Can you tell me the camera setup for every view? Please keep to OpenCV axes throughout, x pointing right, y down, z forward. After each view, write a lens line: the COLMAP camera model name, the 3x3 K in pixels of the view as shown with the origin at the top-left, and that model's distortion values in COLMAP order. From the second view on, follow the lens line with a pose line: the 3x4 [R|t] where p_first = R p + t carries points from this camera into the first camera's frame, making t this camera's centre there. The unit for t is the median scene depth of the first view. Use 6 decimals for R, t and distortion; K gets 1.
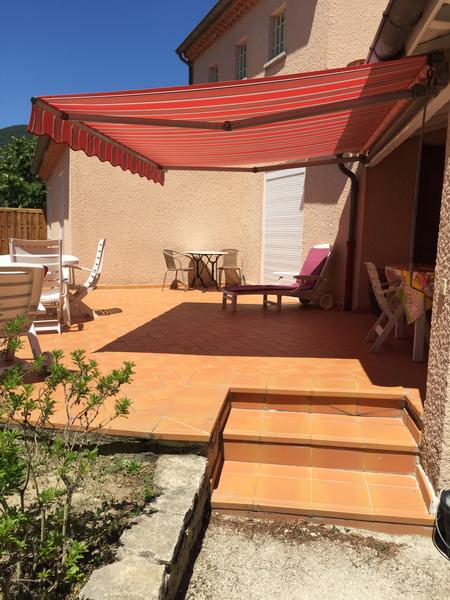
lens RADIAL K [[510.8, 0, 242.0], [0, 510.8, 298.7], [0, 0, 1]] dist [0.073833, -0.102110]
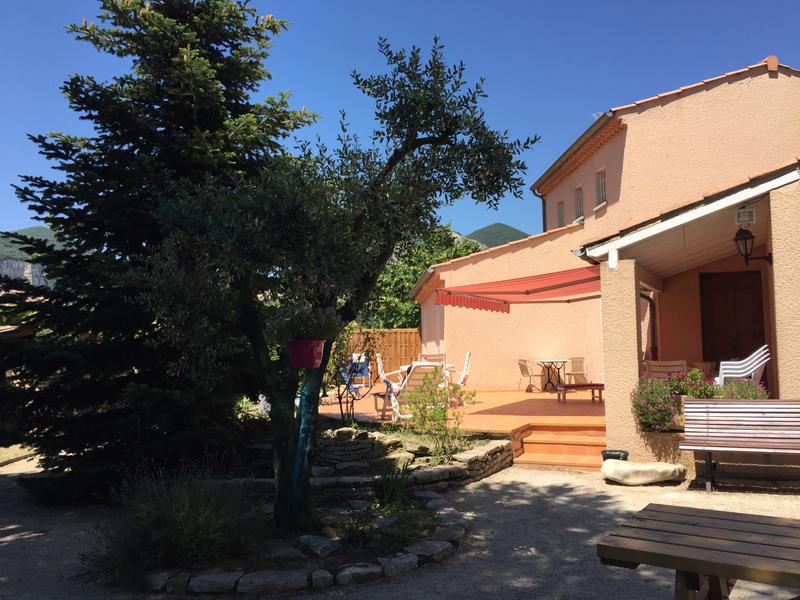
lens RADIAL K [[681.1, 0, 404.3], [0, 681.1, 297.8], [0, 0, 1]] dist [0.073833, -0.102110]
pose [[0.933701, -0.068571, -0.351426, 0.167121], [-0.000880, 0.981048, -0.193761, 0.072113], [0.358053, 0.181224, 0.915946, -0.585100]]
